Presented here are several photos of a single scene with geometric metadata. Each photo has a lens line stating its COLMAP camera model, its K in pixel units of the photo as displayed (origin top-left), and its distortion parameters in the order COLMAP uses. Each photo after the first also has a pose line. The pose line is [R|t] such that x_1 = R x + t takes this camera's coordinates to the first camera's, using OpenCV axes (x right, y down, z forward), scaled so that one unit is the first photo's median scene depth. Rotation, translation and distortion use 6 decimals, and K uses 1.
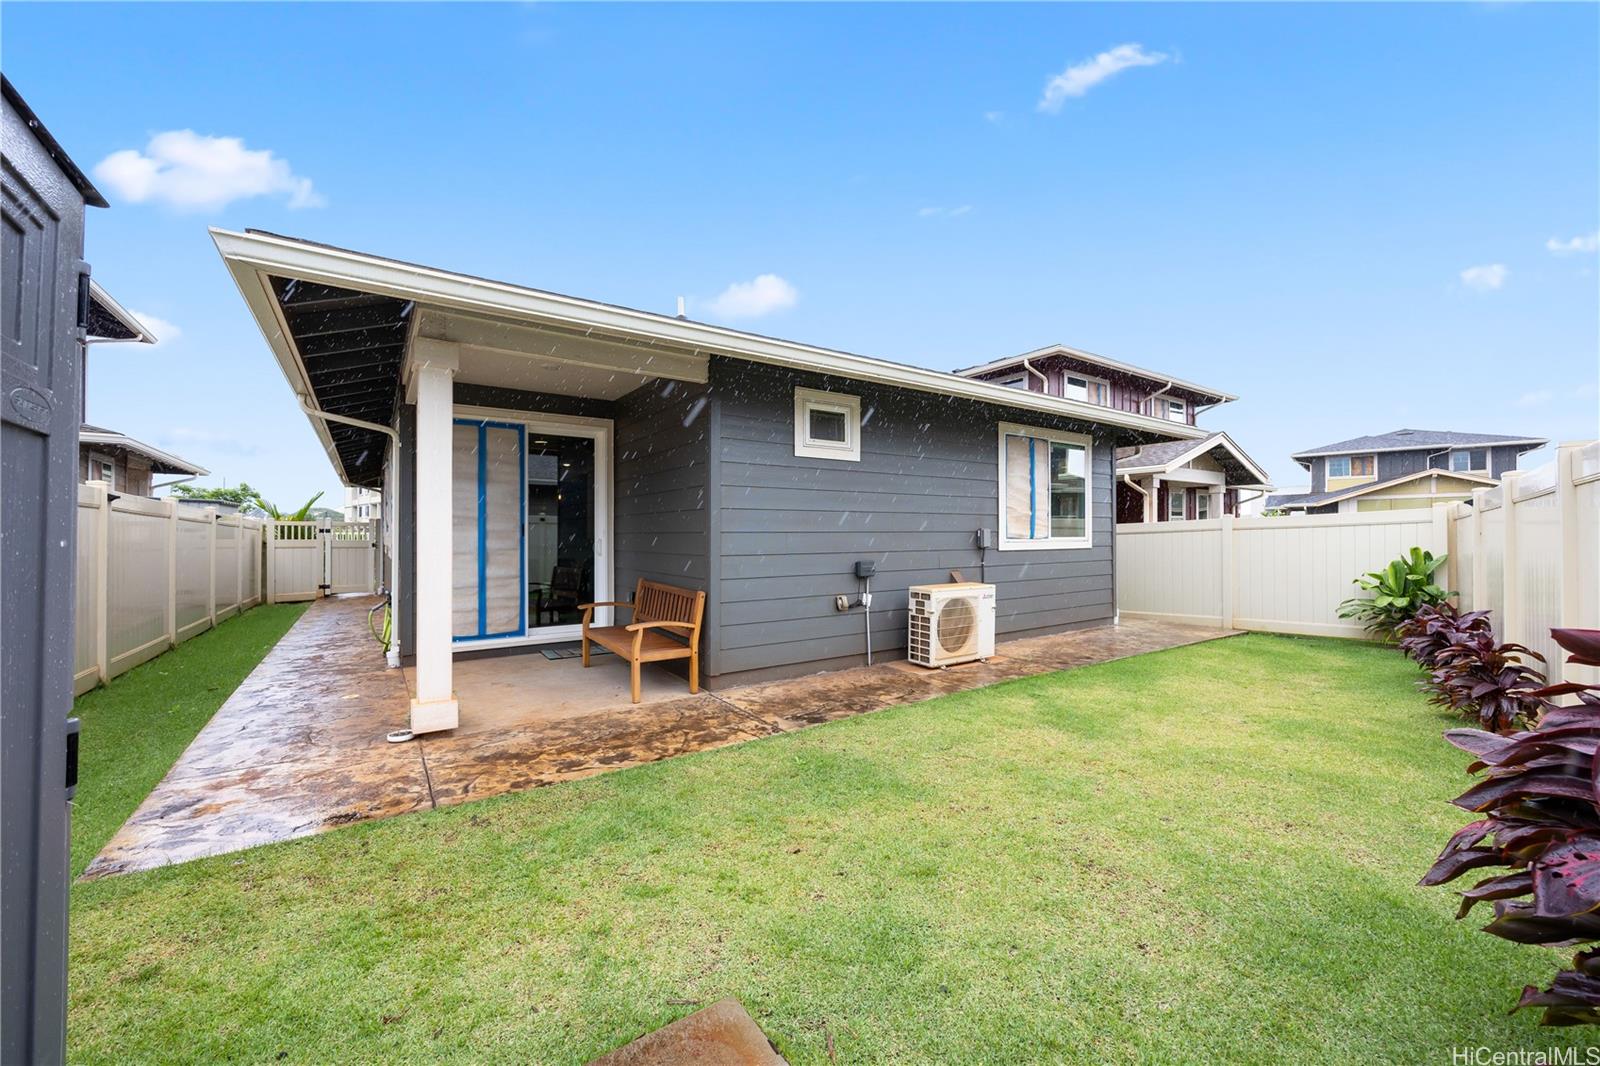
lens RADIAL K [[625.2, 0, 797.1], [0, 625.2, 532.5], [0, 0, 1]] dist [0.000071, -0.000564]
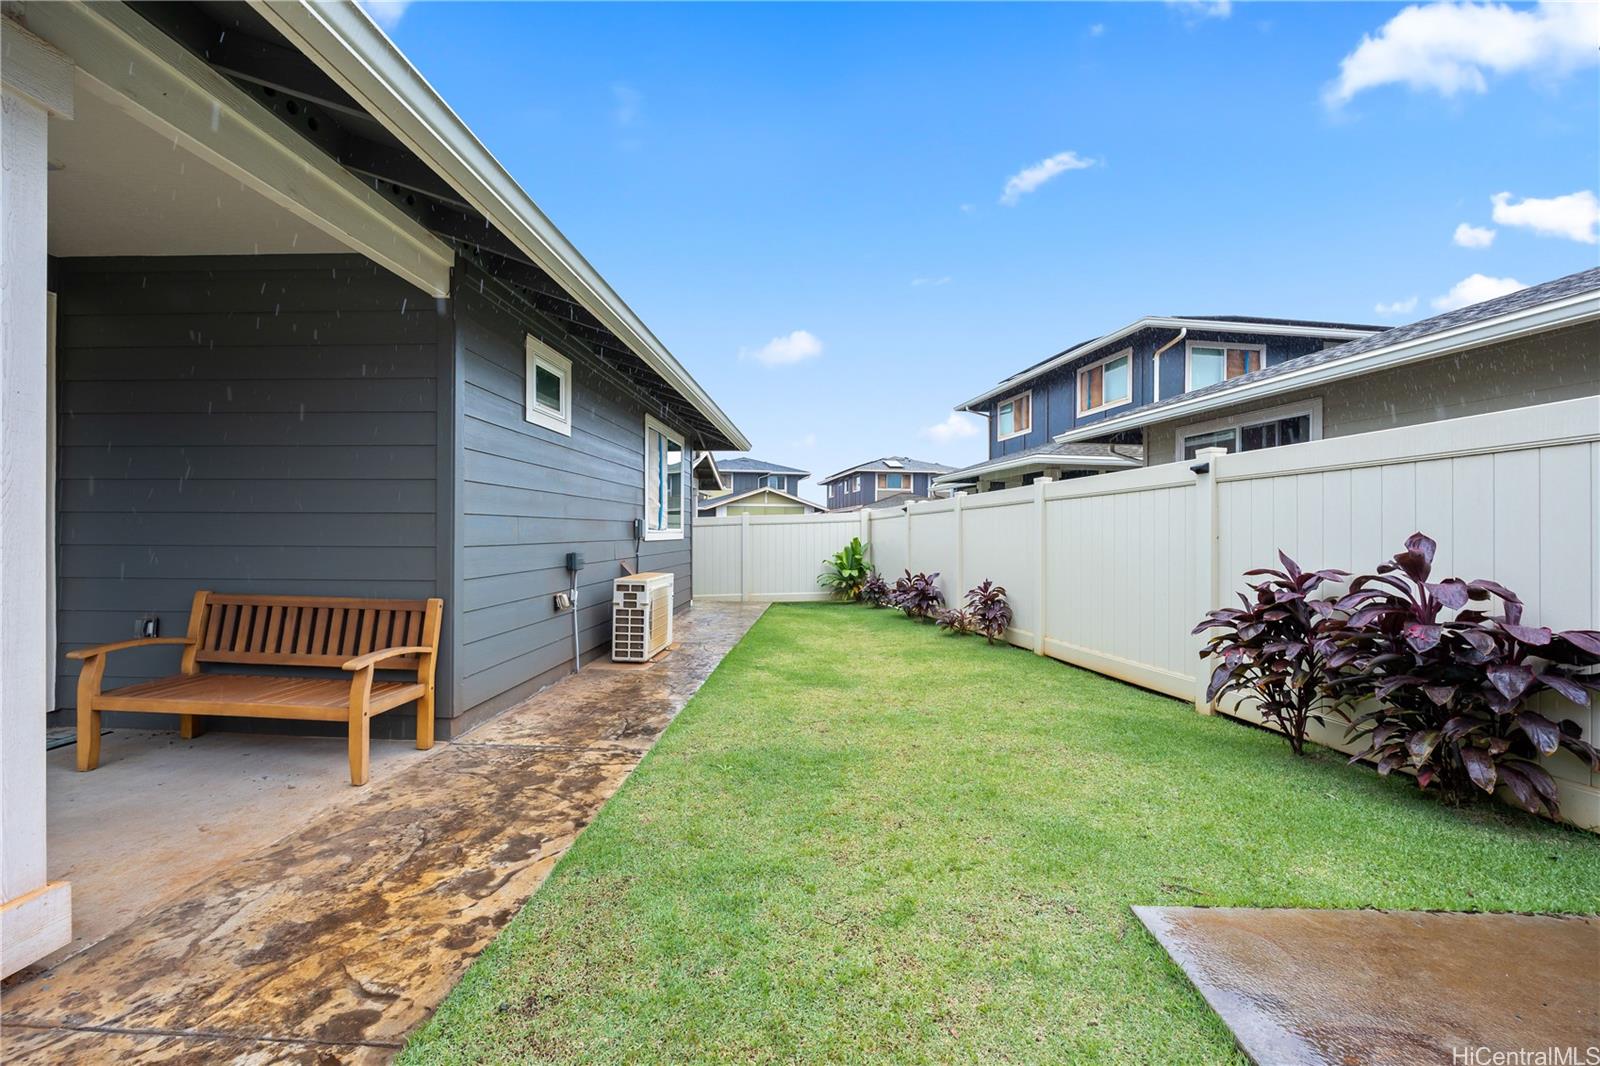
lens RADIAL K [[625.2, 0, 797.1], [0, 625.2, 532.5], [0, 0, 1]] dist [0.000071, -0.000564]
pose [[0.605038, 0.003276, 0.796190, -0.550841], [-0.005615, 0.999984, 0.000152, 0.022358], [-0.796177, -0.004563, 0.605047, 0.316687]]
